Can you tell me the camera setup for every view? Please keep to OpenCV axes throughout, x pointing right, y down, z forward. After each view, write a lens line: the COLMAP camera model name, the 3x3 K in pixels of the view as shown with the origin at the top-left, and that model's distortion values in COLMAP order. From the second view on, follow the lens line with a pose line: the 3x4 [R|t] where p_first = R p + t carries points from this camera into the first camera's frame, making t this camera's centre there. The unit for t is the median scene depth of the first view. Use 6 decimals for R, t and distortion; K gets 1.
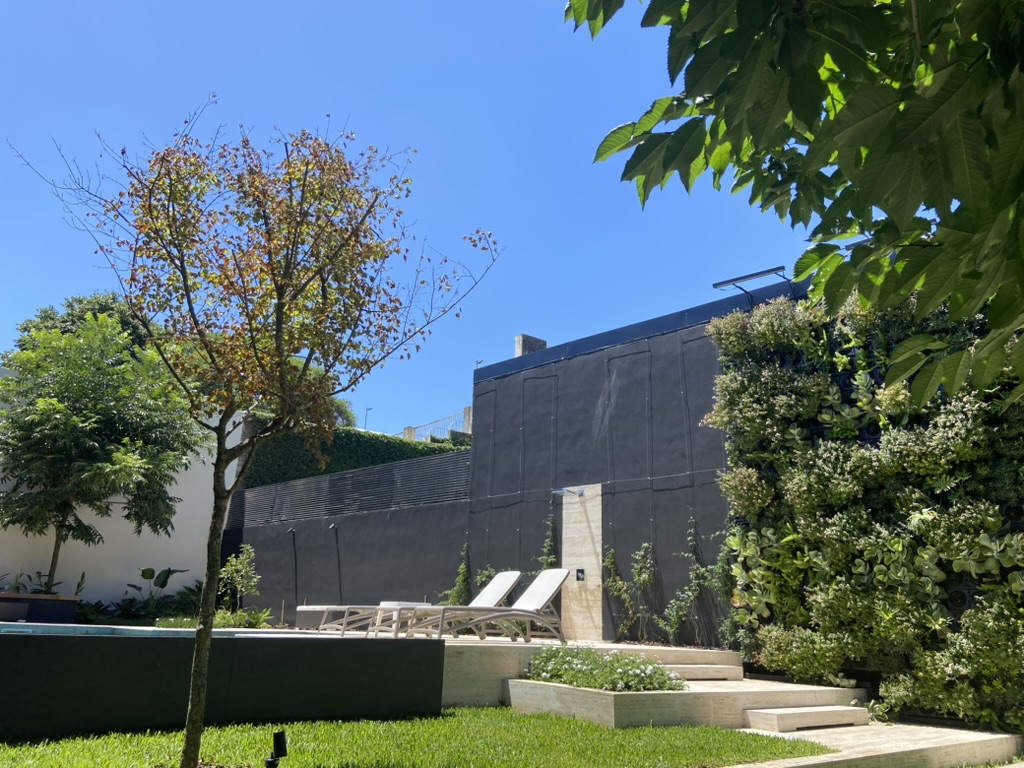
lens RADIAL K [[775.4, 0, 515.6], [0, 775.4, 372.1], [0, 0, 1]] dist [0.085498, -0.077530]
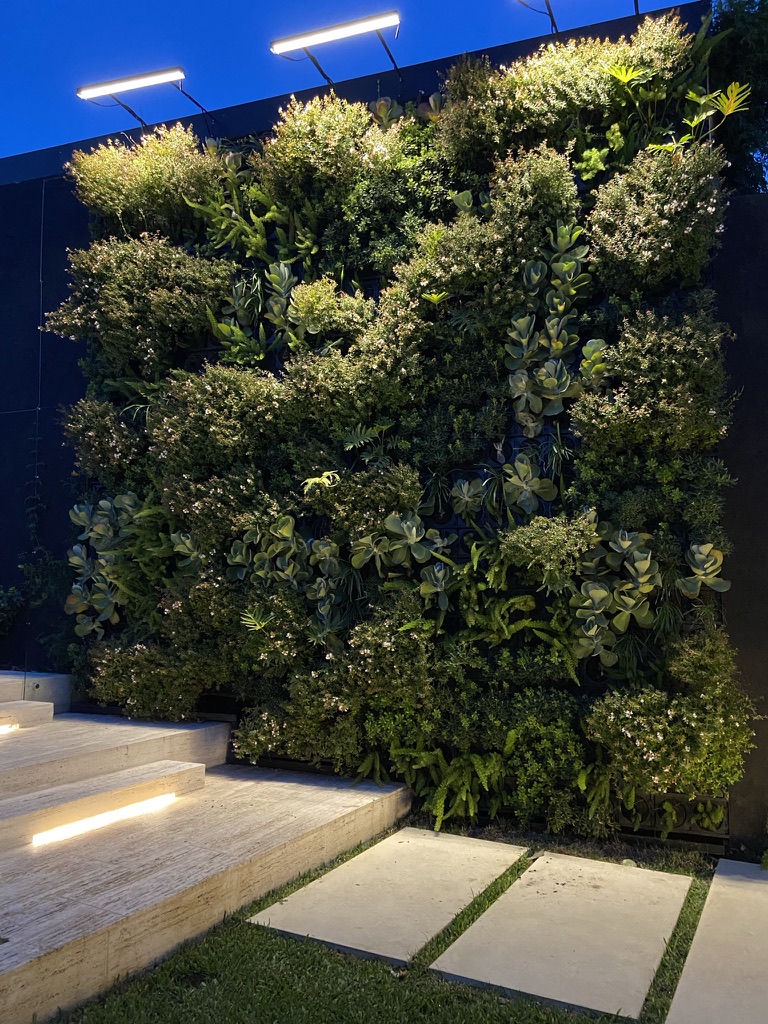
lens RADIAL K [[775.4, 0, 404.0], [0, 775.4, 522.8], [0, 0, 1]] dist [0.085498, -0.077530]
pose [[0.910352, 0.022885, 0.413201, 0.267672], [-0.115250, 0.972988, 0.200027, 0.065604], [-0.397462, -0.229717, 0.888400, 0.331886]]
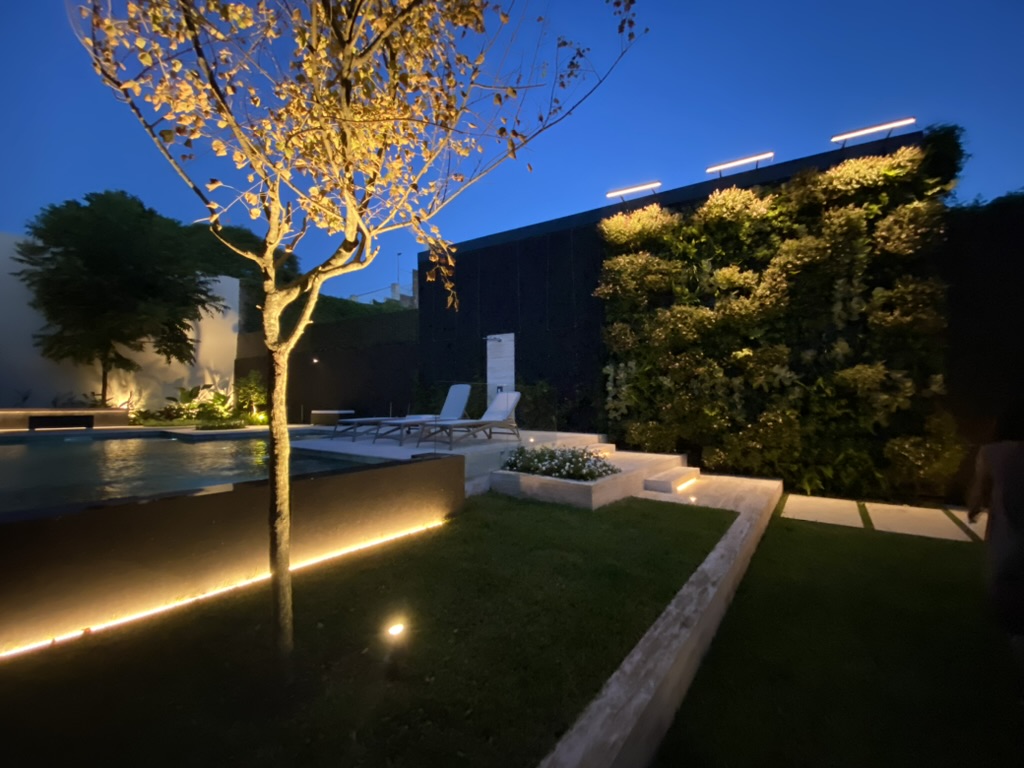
lens RADIAL K [[409.0, 0, 506.0], [0, 409.0, 386.9], [0, 0, 1]] dist [-0.003760, -0.008080]
pose [[0.968751, -0.023363, 0.246931, -0.130117], [-0.044100, 0.963467, 0.264171, 0.043876], [-0.244081, -0.266806, 0.932330, 0.288646]]
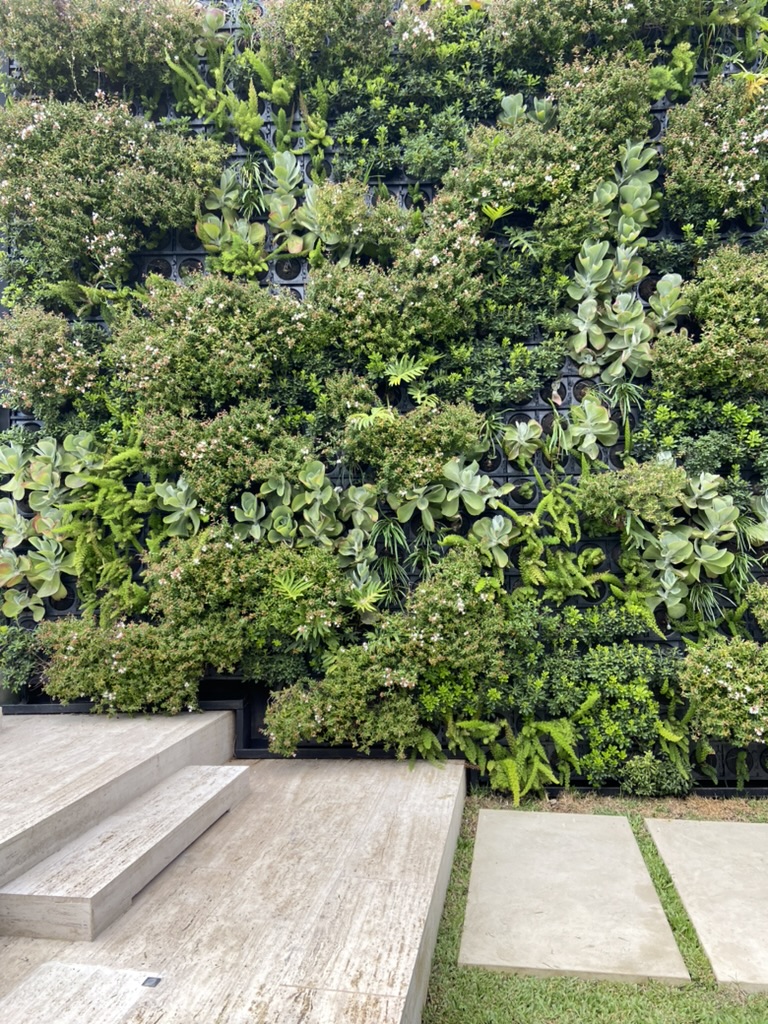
lens RADIAL K [[782.0, 0, 386.3], [0, 782.0, 510.7], [0, 0, 1]] dist [0.085748, -0.093426]
pose [[0.740704, -0.014250, 0.671681, 0.126674], [-0.169220, 0.963584, 0.207051, 0.108340], [-0.650171, -0.267025, 0.711319, 0.501440]]
